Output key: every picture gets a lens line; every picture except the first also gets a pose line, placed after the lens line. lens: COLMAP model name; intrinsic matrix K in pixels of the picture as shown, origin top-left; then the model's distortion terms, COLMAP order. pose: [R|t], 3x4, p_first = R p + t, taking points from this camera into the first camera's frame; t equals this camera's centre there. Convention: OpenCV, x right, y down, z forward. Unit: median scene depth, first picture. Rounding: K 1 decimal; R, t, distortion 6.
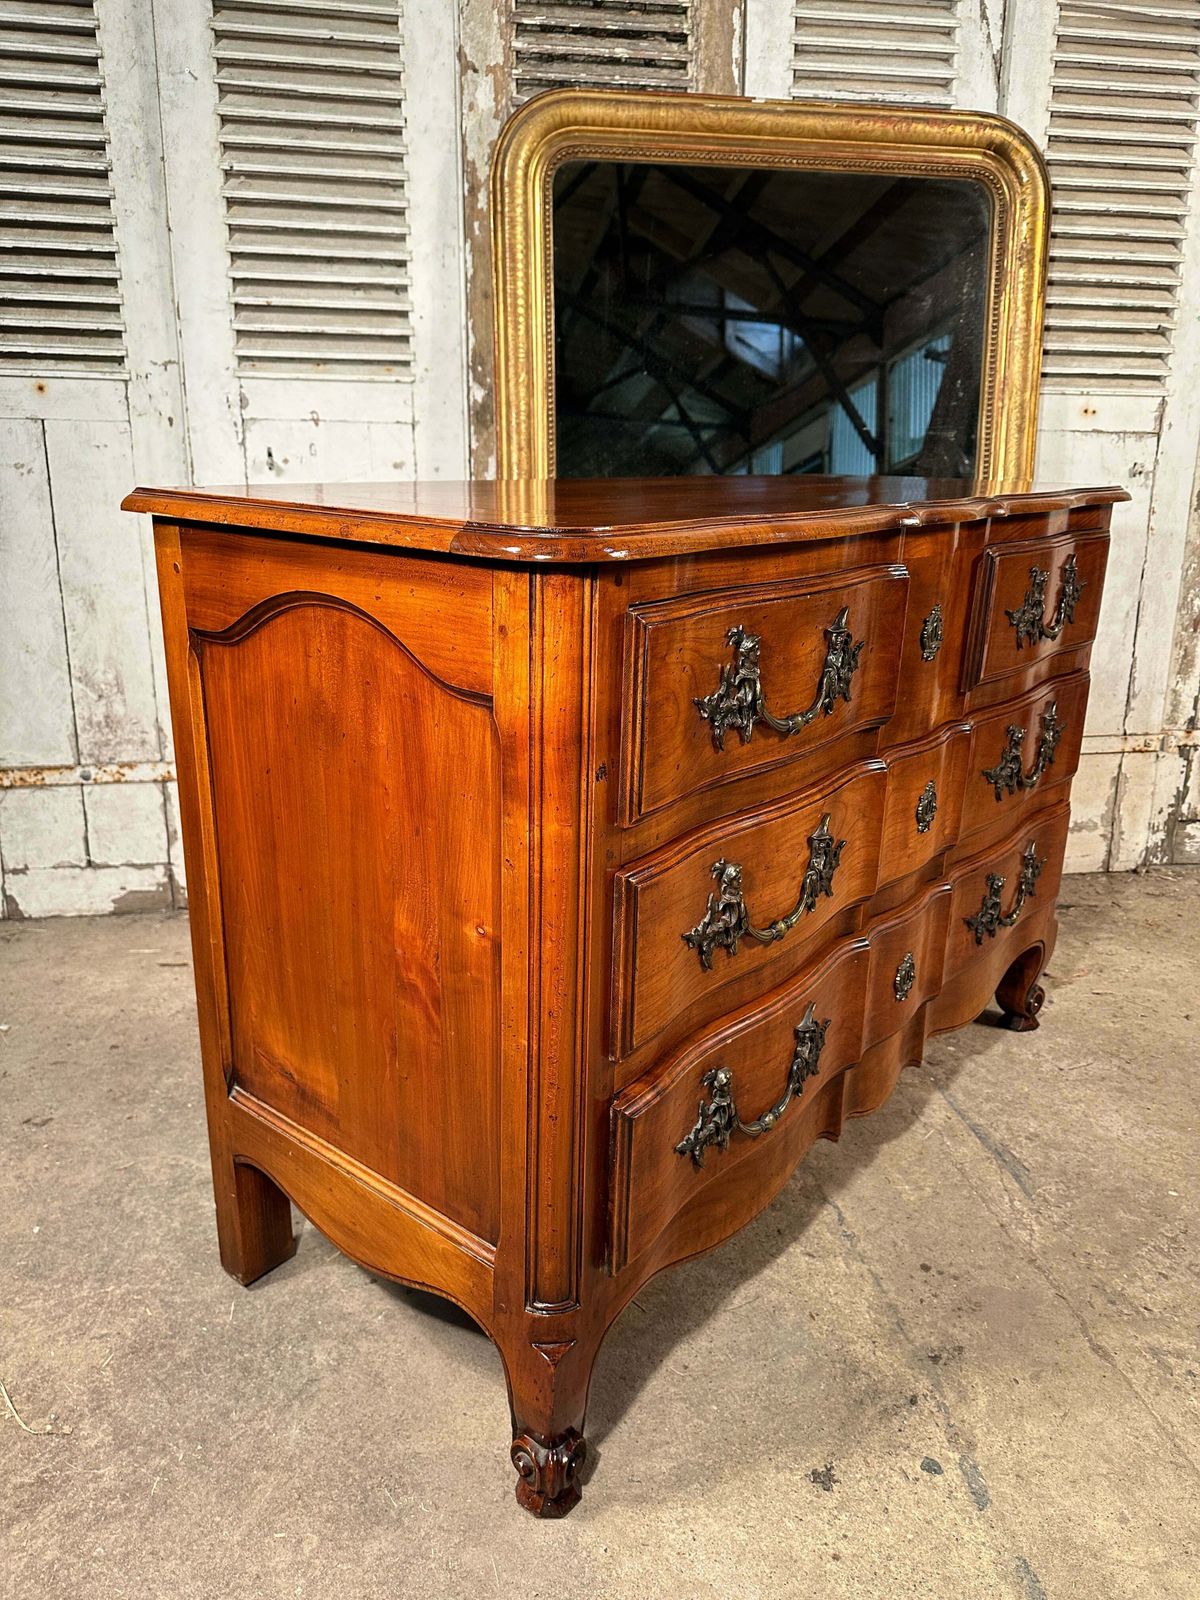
lens RADIAL K [[1133.4, 0, 602.6], [0, 1133.4, 792.3], [0, 0, 1]] dist [0.016377, -0.028827]
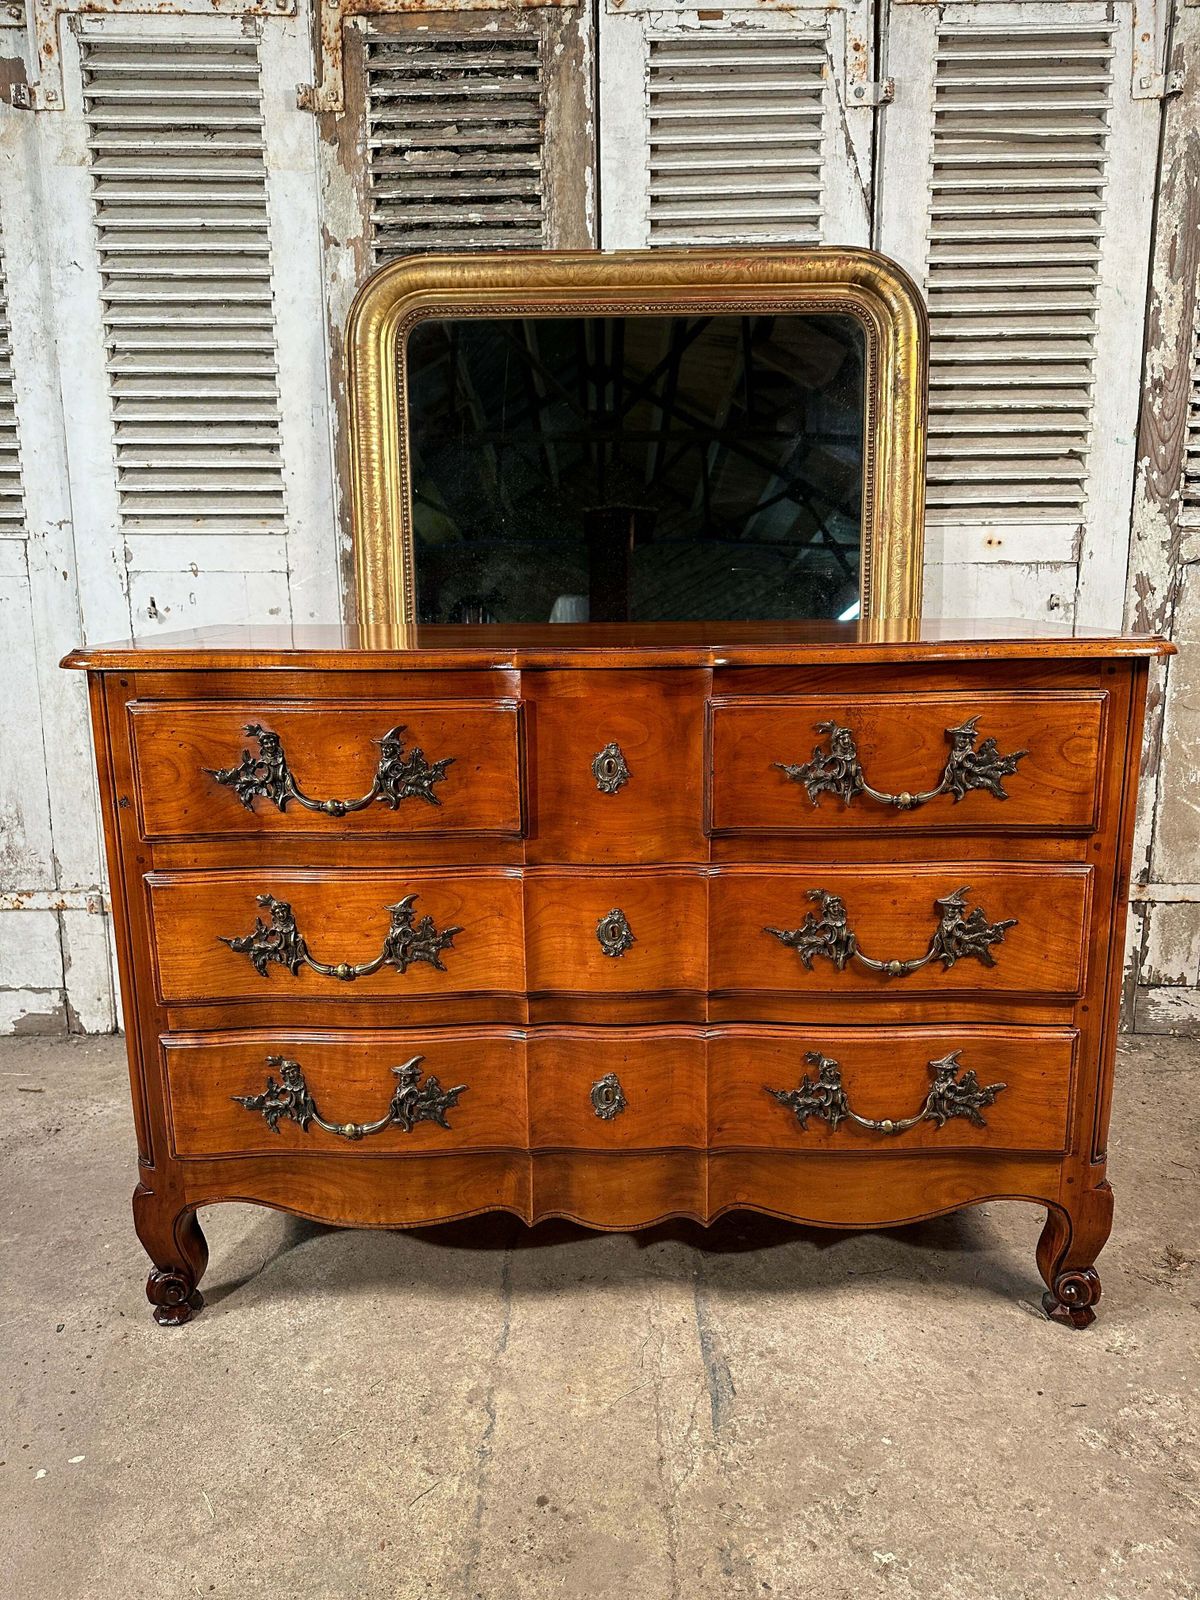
lens RADIAL K [[1126.9, 0, 602.2], [0, 1126.9, 806.3], [0, 0, 1]] dist [0.022981, -0.032880]
pose [[0.984865, 0.014677, -0.172701, 0.475967], [-0.029896, 0.995859, -0.085856, -0.050058], [0.170726, 0.089720, 0.981225, 0.087716]]
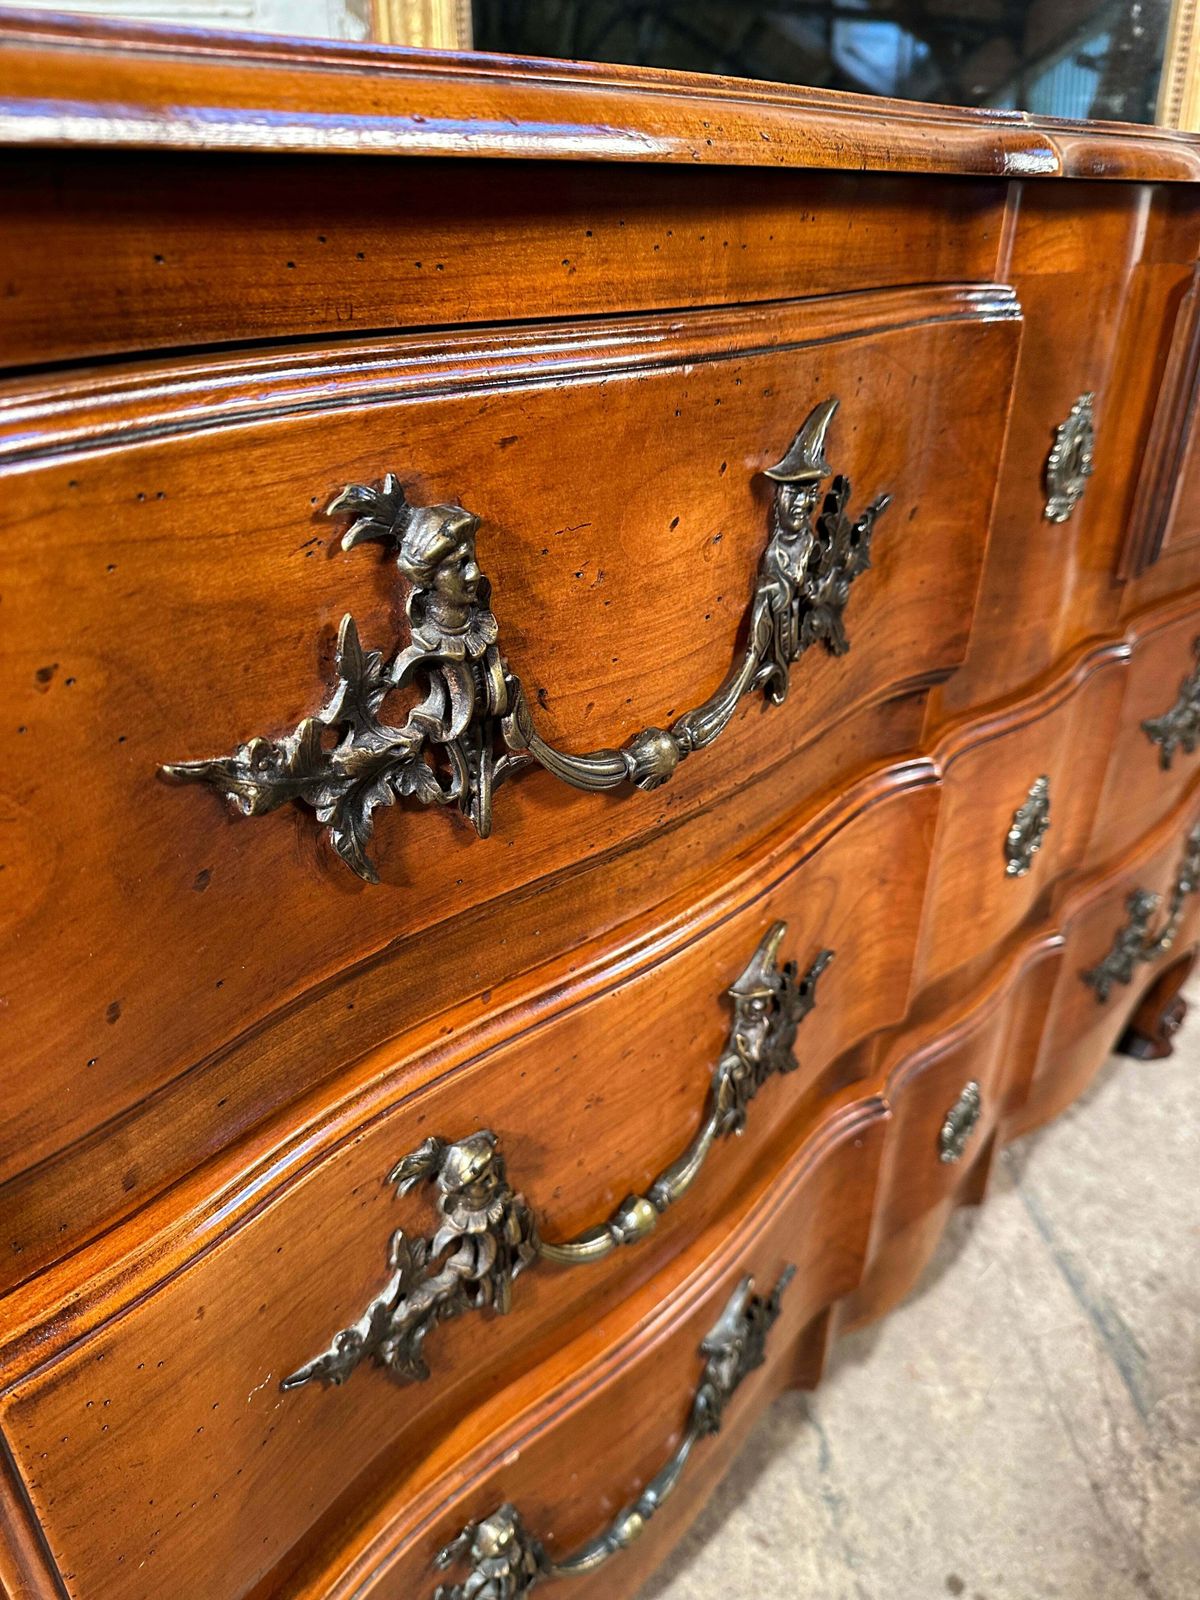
lens RADIAL K [[1155.5, 0, 627.5], [0, 1155.5, 802.4], [0, 0, 1]] dist [0.027123, -0.079606]
pose [[0.998345, 0.026398, -0.051099, 0.135114], [-0.016404, 0.982236, 0.186930, -0.084064], [0.055126, -0.185782, 0.981043, 0.487783]]
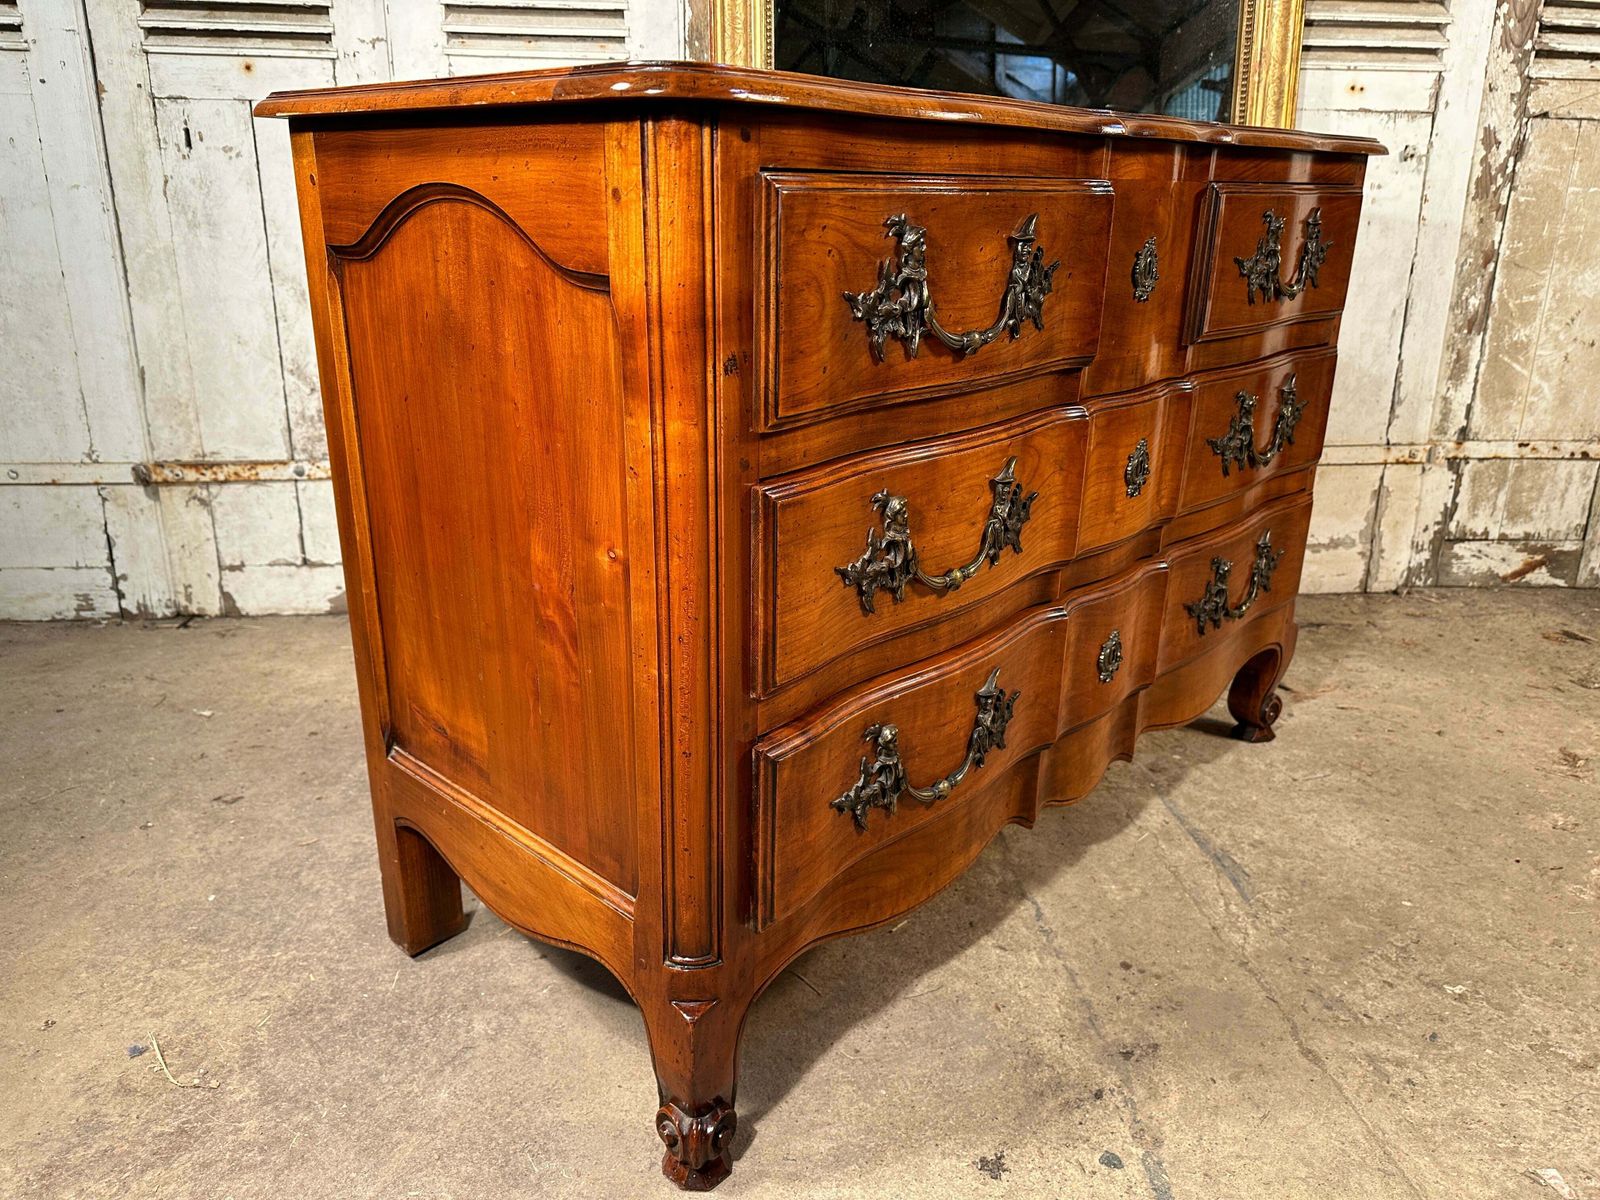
lens RADIAL K [[1135.5, 0, 796.7], [0, 1135.5, 593.7], [0, 0, 1]] dist [0.010444, -0.021122]
pose [[0.997794, 0.015245, -0.064610, 0.069660], [-0.012873, 0.999234, 0.036964, 0.081345], [0.065124, -0.036051, 0.997226, 0.060714]]
